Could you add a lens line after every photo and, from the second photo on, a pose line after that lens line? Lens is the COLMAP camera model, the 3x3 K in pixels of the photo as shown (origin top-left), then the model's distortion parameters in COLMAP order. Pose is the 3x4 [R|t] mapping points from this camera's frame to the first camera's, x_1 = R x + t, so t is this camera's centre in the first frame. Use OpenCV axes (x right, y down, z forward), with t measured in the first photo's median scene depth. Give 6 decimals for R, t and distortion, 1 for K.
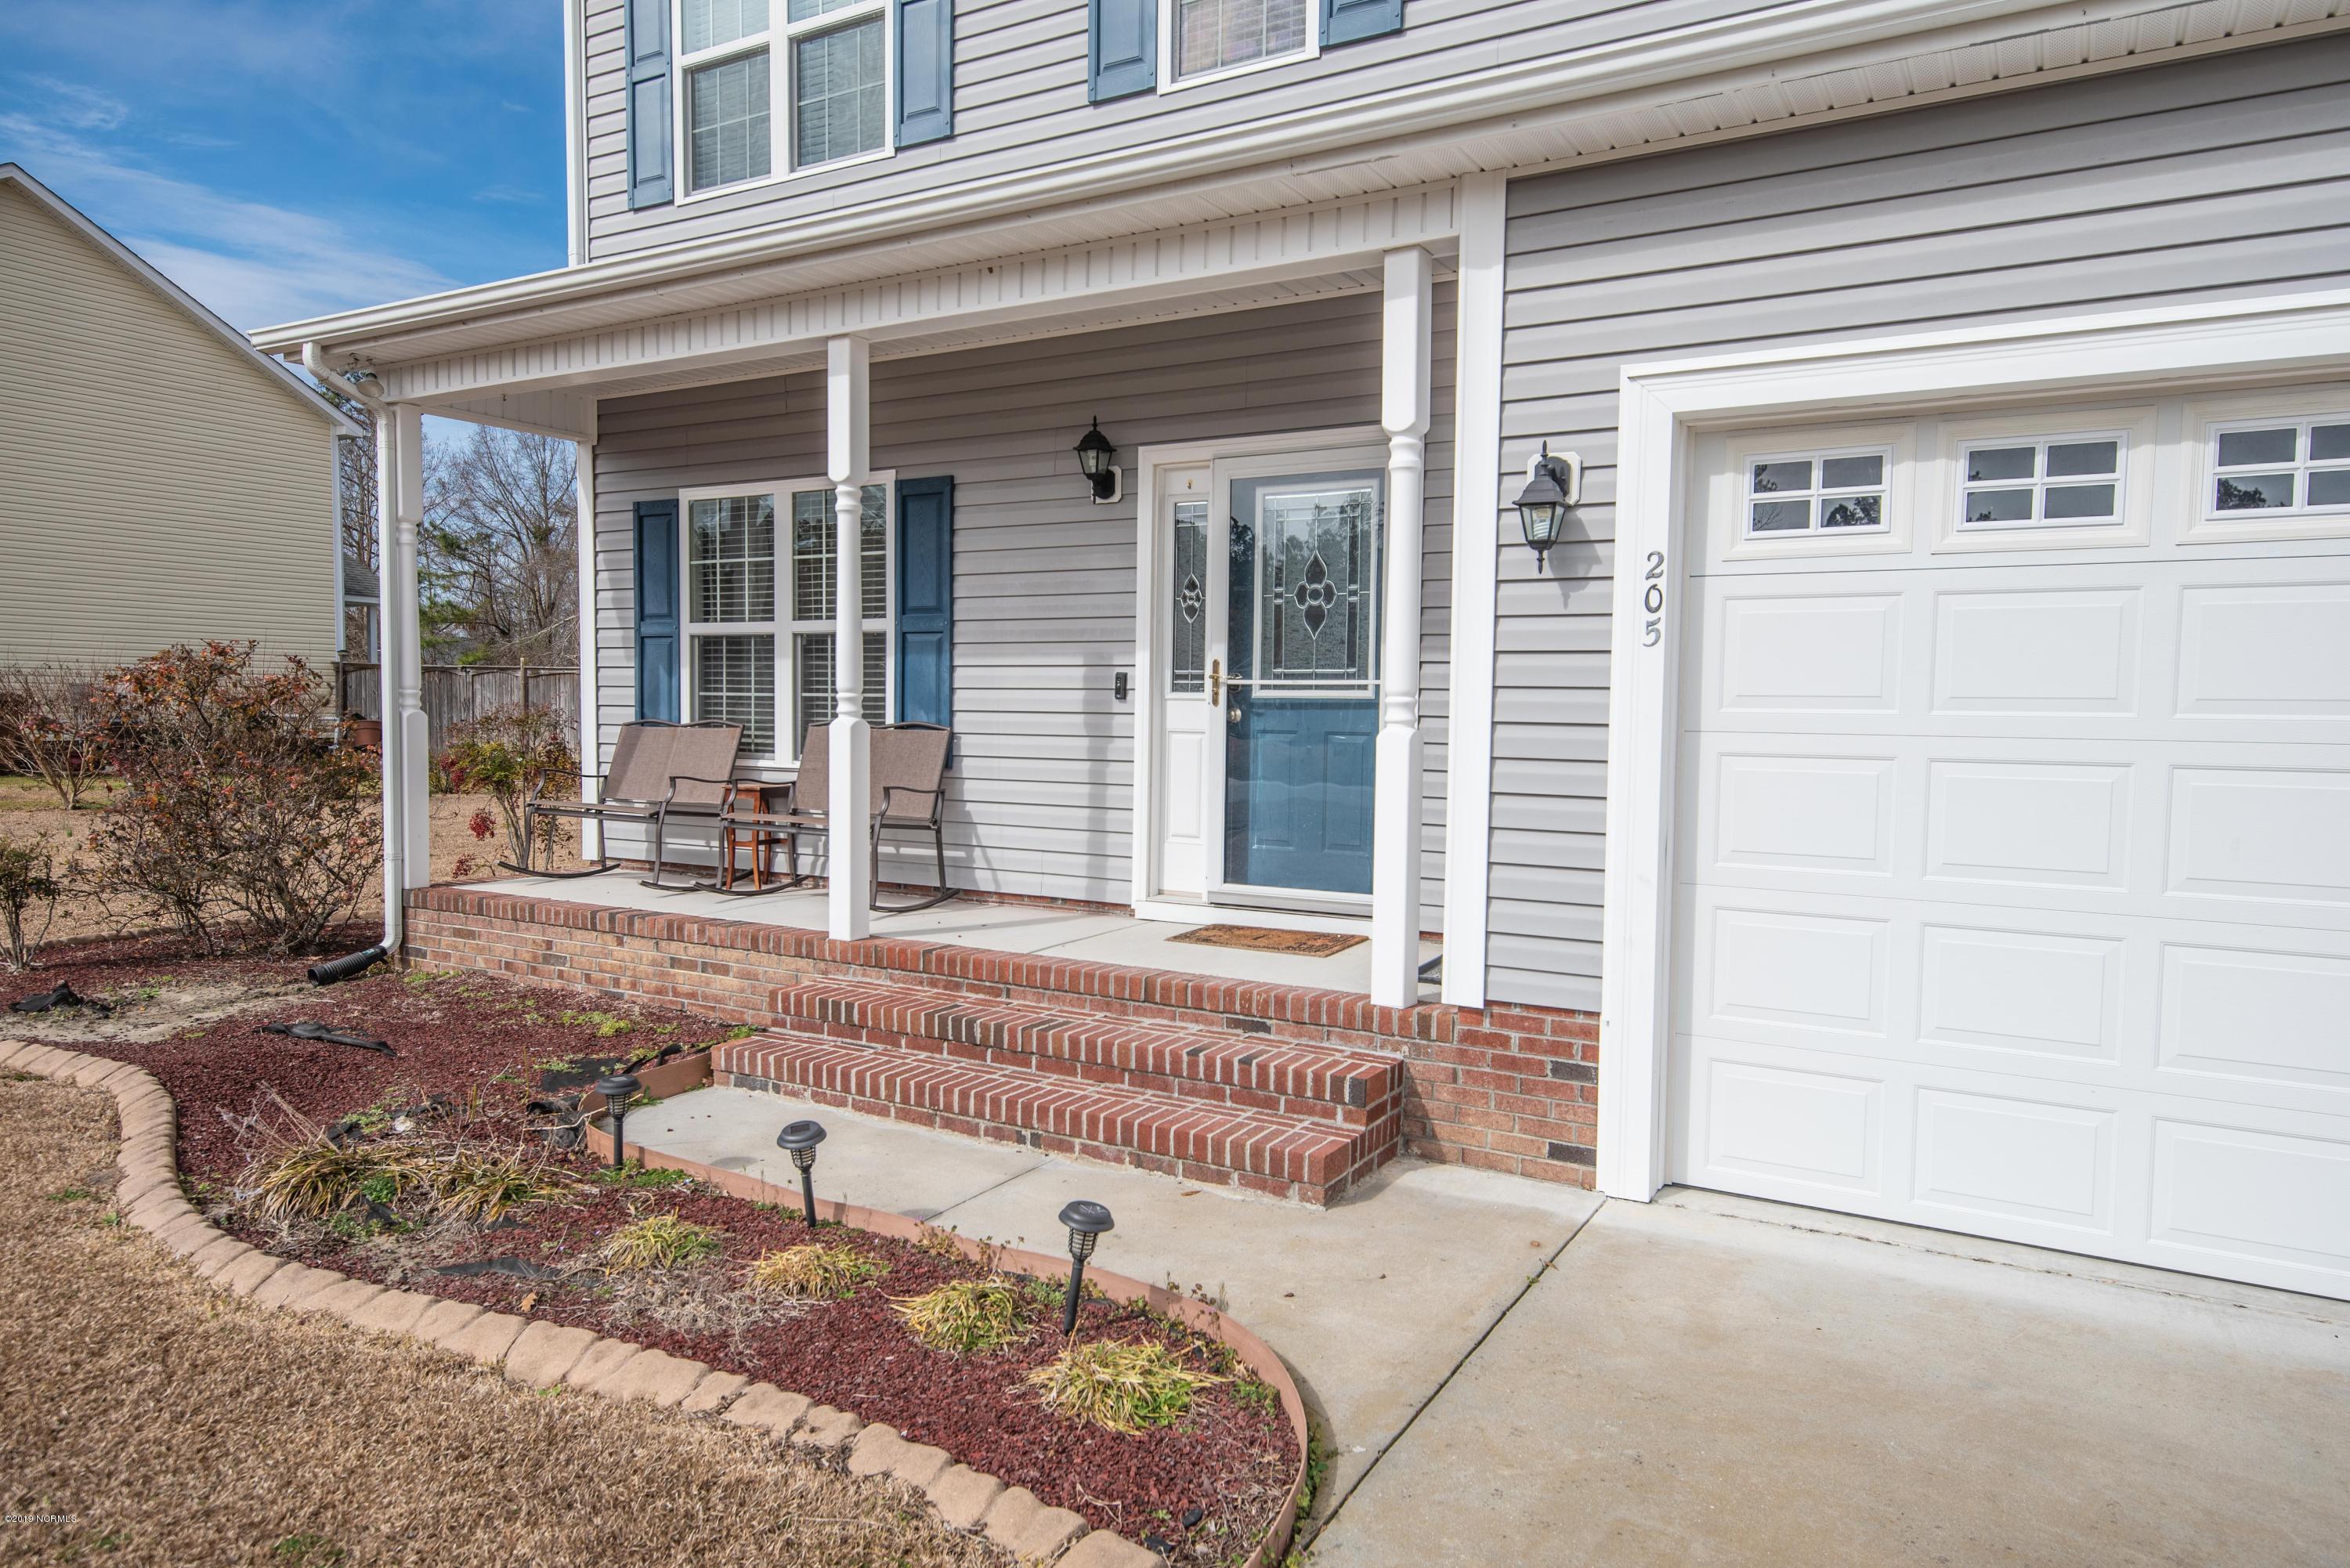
lens RADIAL K [[1469.5, 0, 1174.0], [0, 1469.5, 791.7], [0, 0, 1]] dist [0.014332, 0.001277]
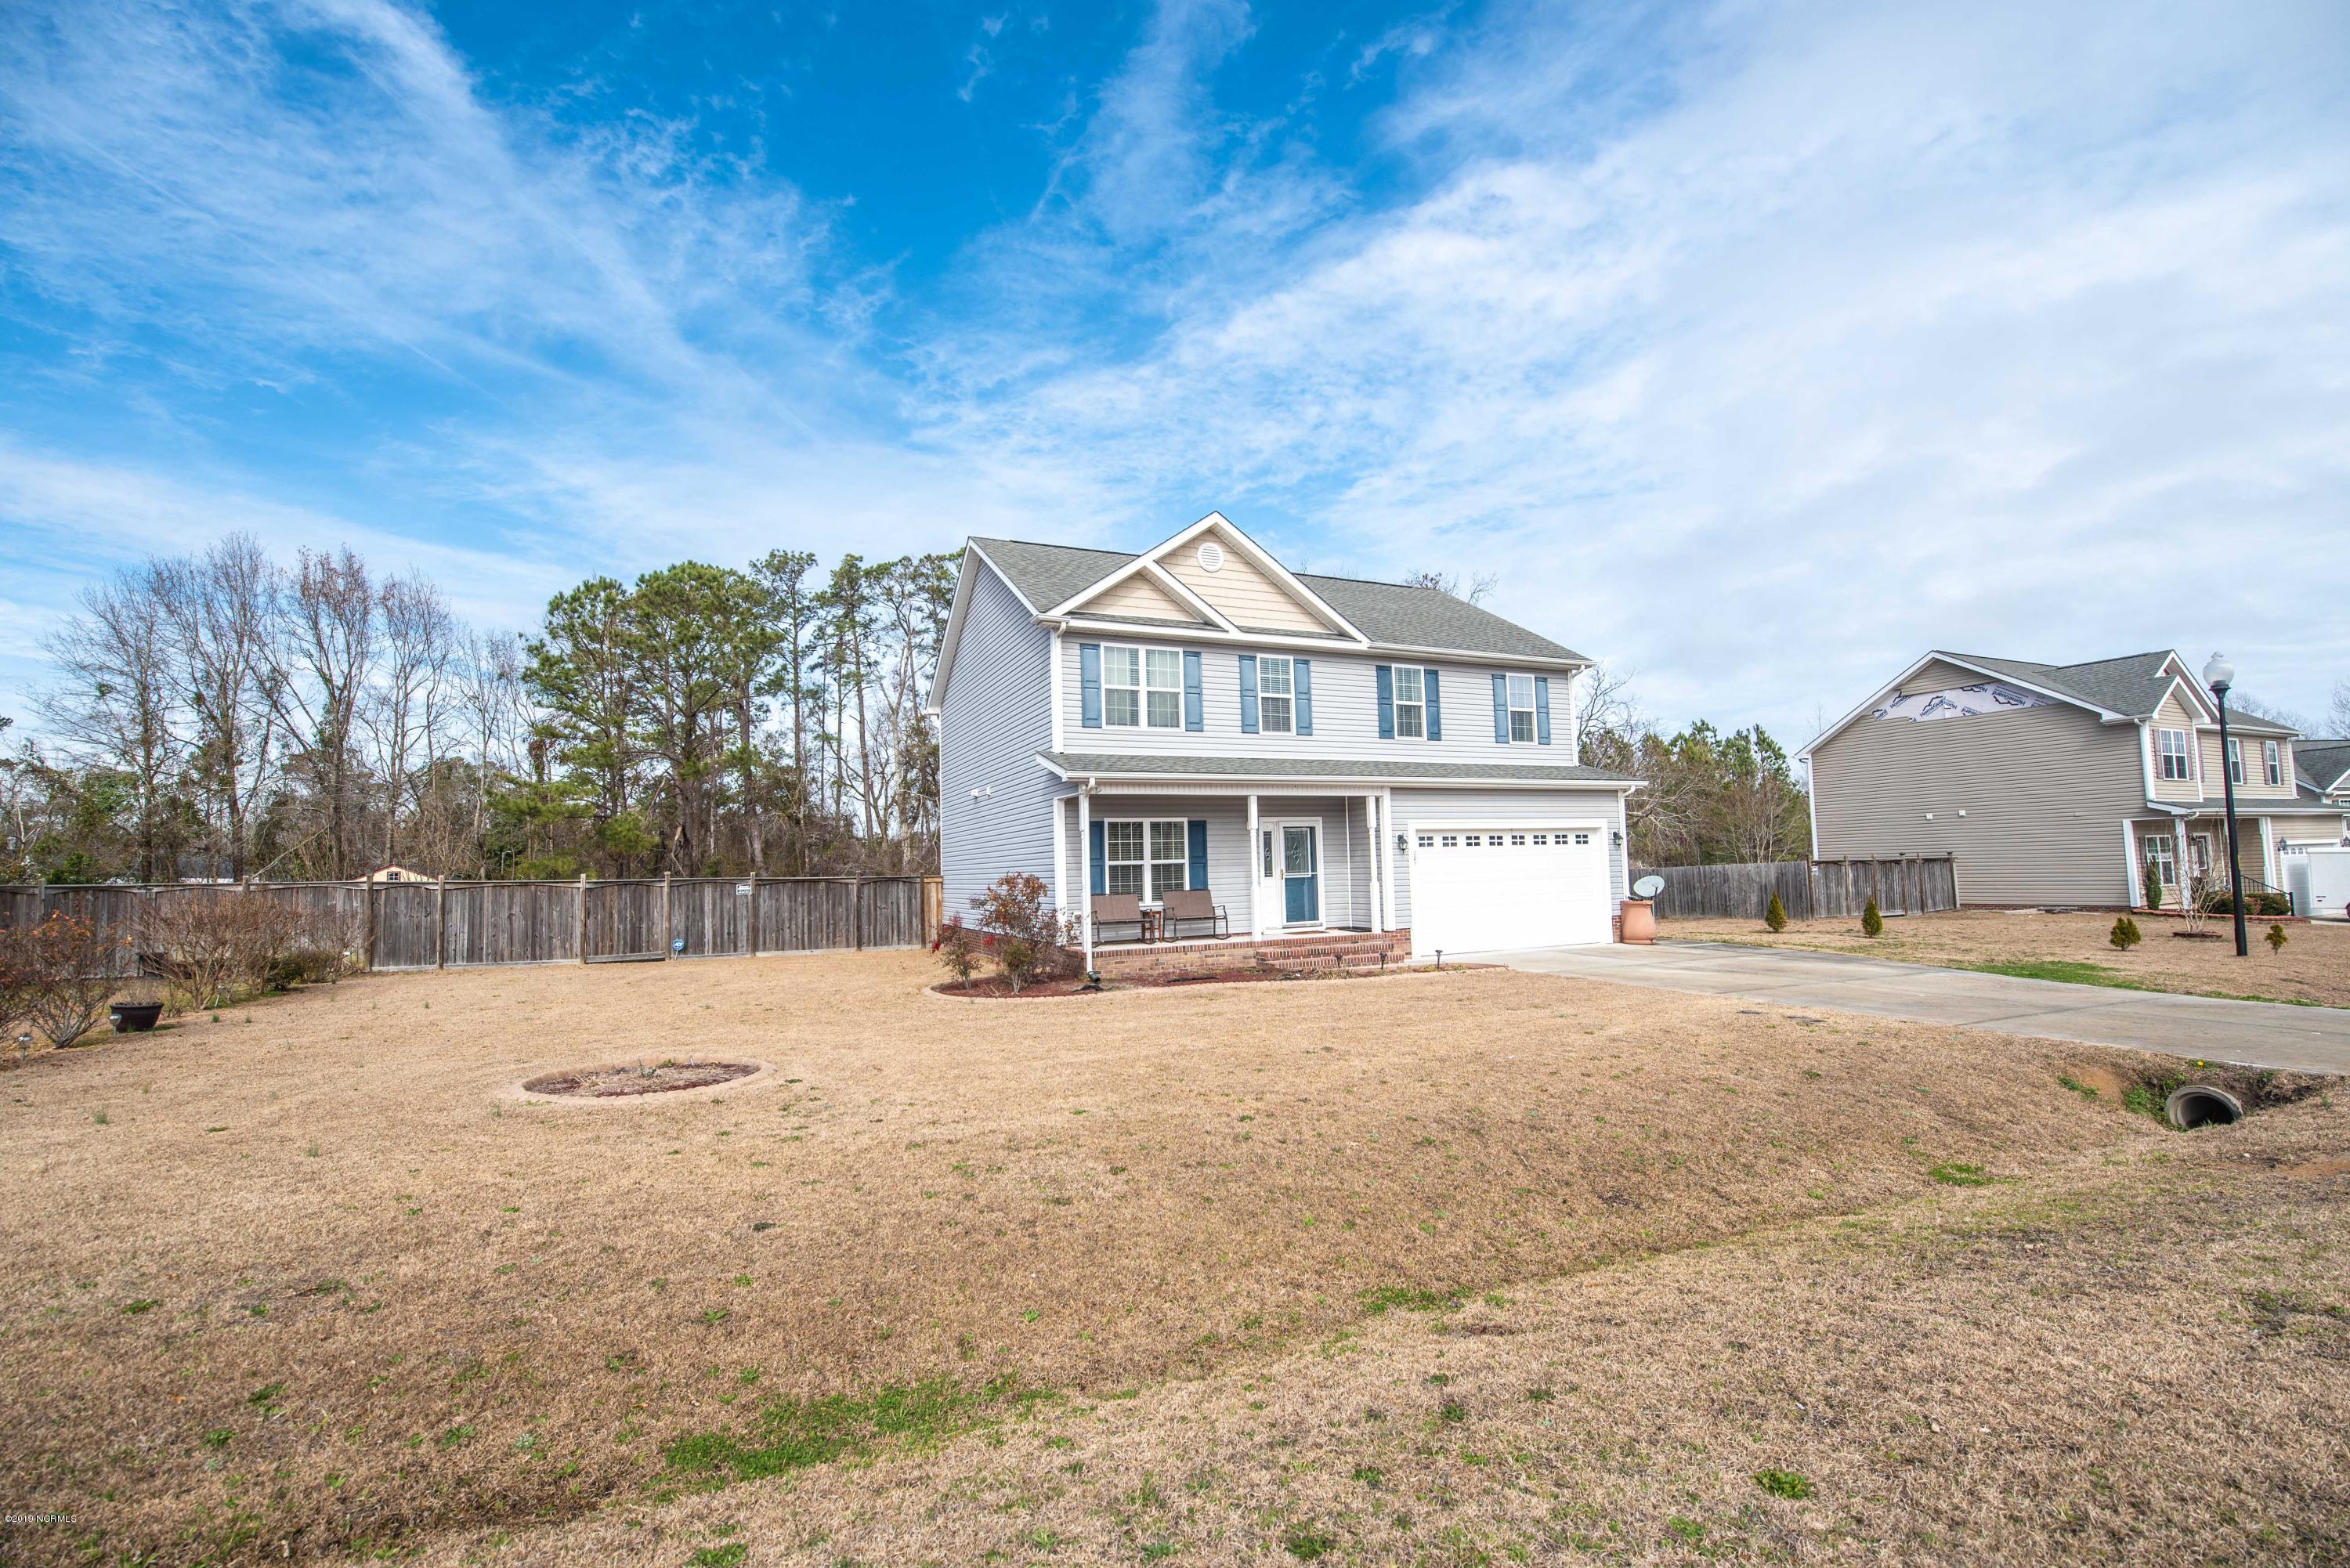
lens RADIAL K [[1010.4, 0, 1174.2], [0, 1010.4, 786.5], [0, 0, 1]] dist [0.000371, -0.000430]
pose [[0.574972, 0.035105, 0.817420, -2.401921], [0.080729, 0.991770, -0.099378, -0.058229], [-0.814181, 0.123129, 0.567406, -0.399926]]
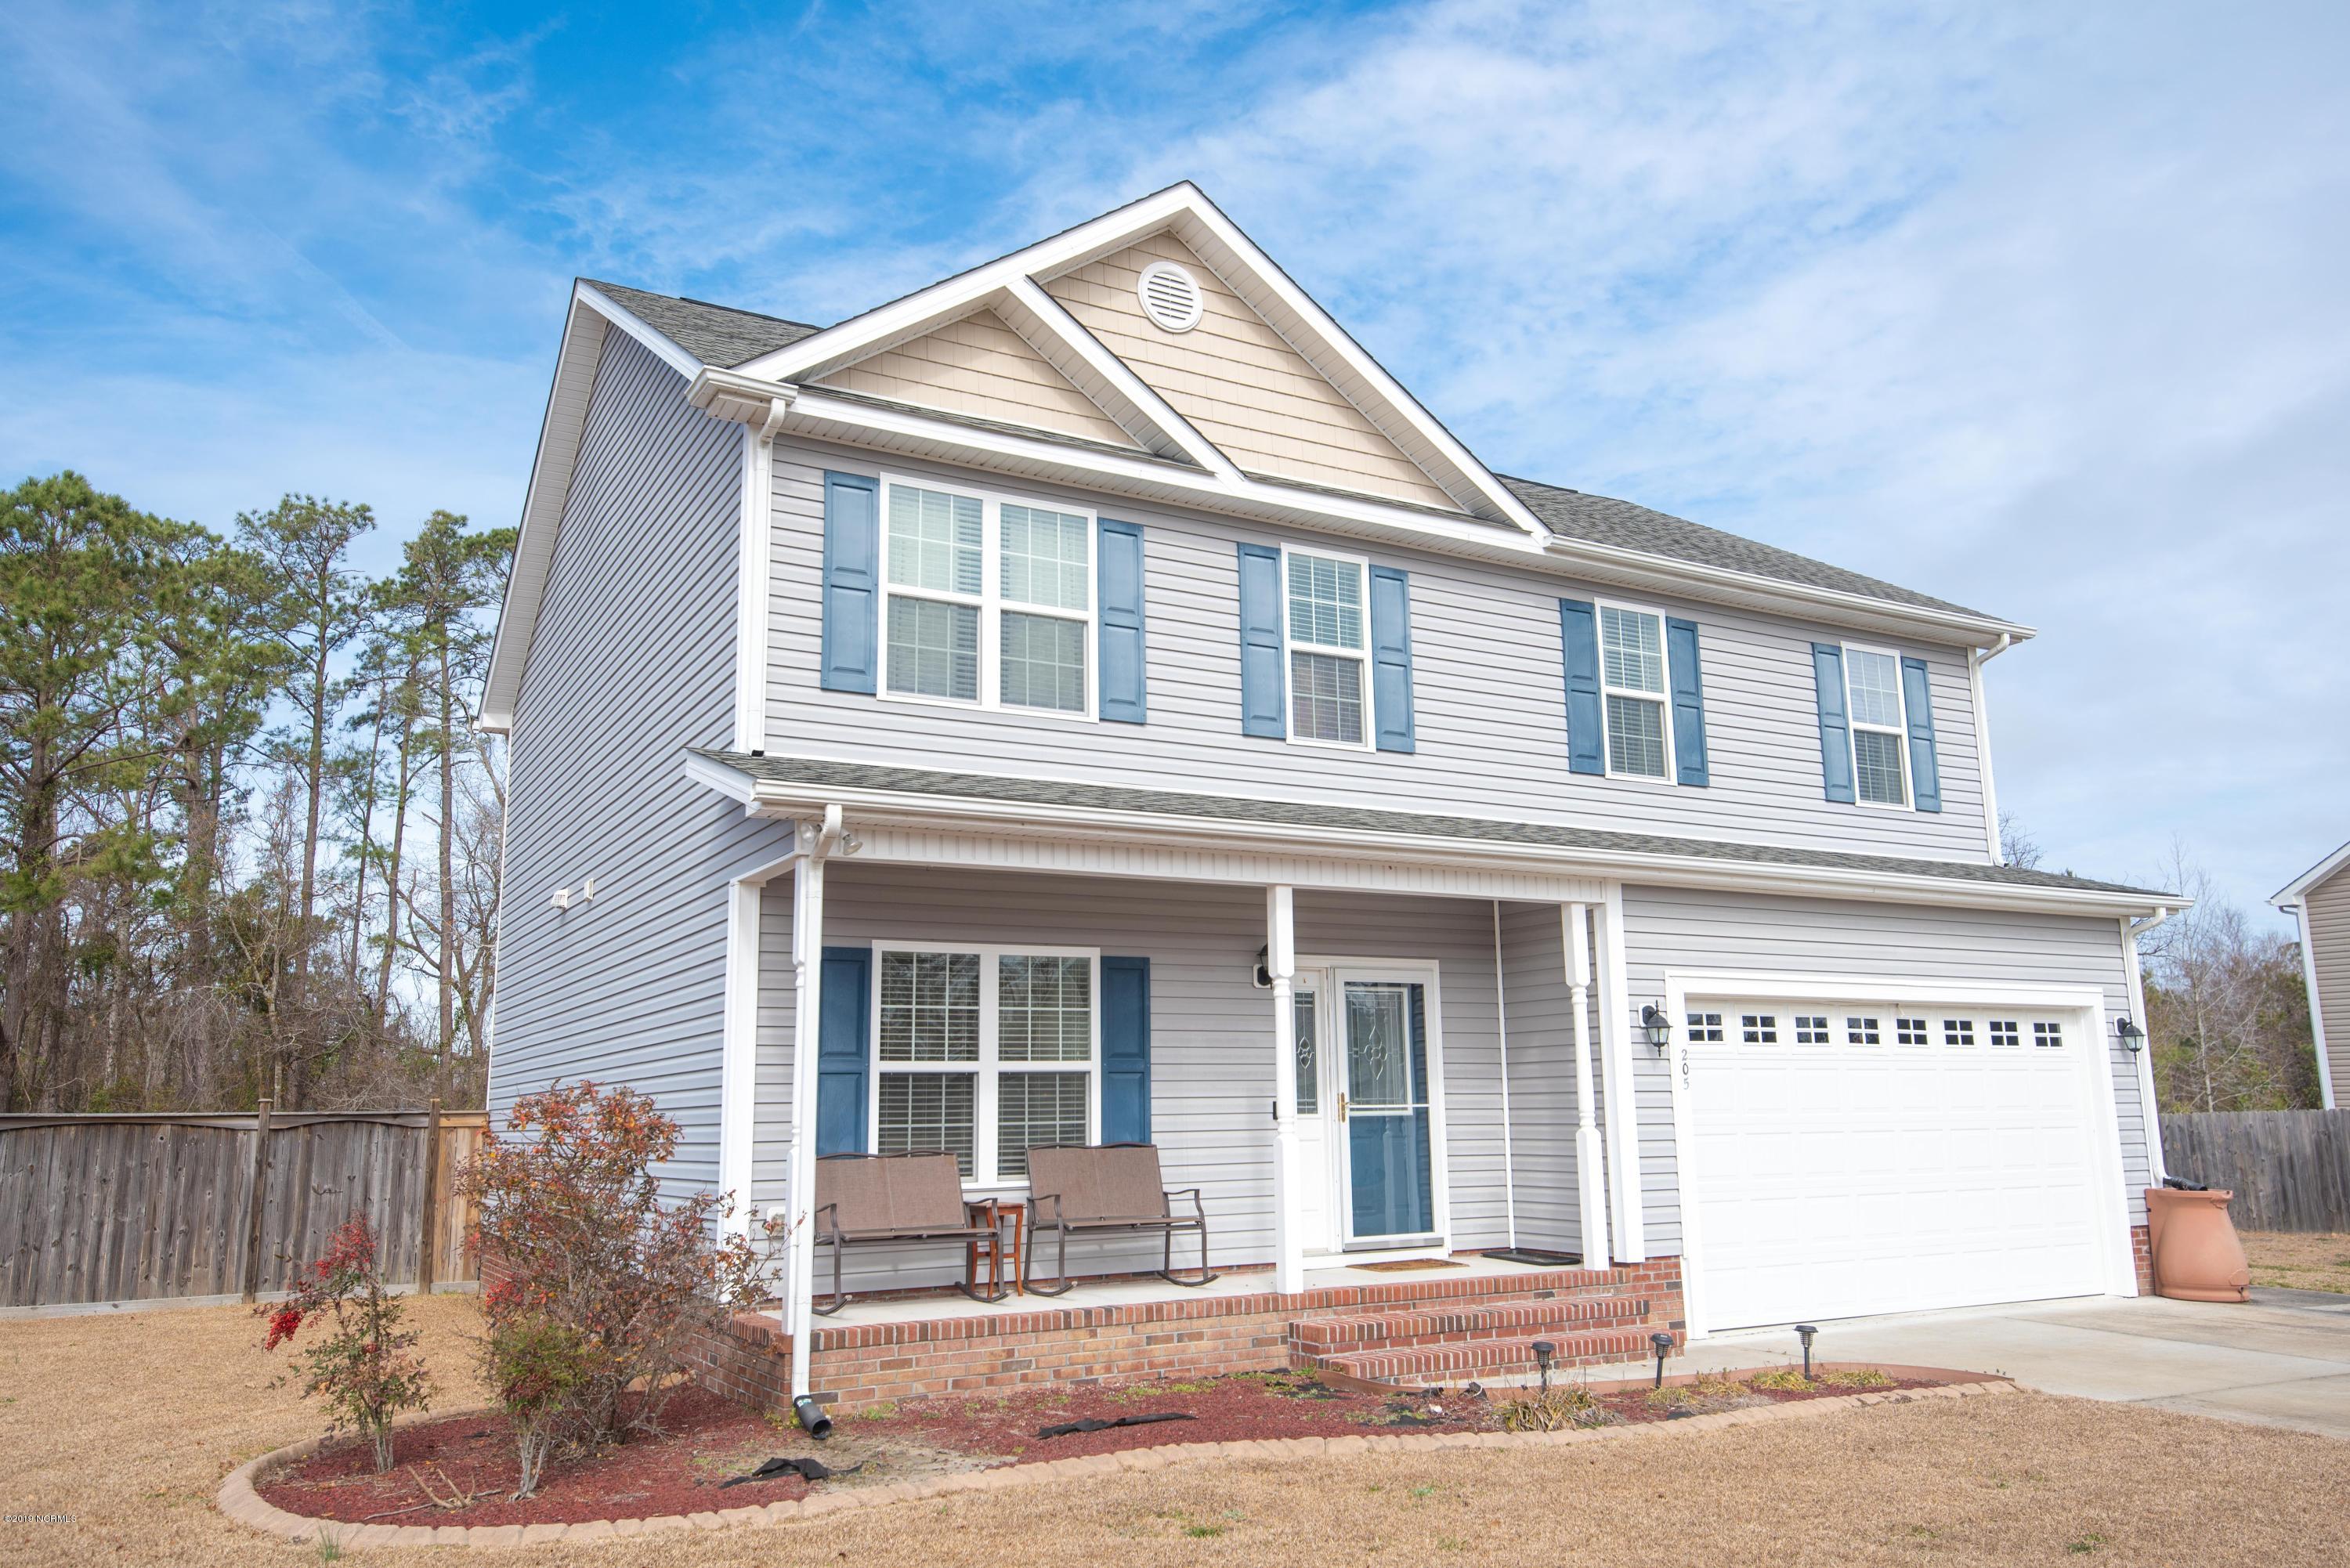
lens RADIAL K [[1719.3, 0, 1181.6], [0, 1719.3, 789.5], [0, 0, 1]] dist [0.035545, 0.009069]
pose [[0.503148, 0.137382, 0.853211, -1.629245], [0.071253, 0.977327, -0.199386, -0.048316], [-0.861258, 0.161115, 0.481951, 0.181358]]
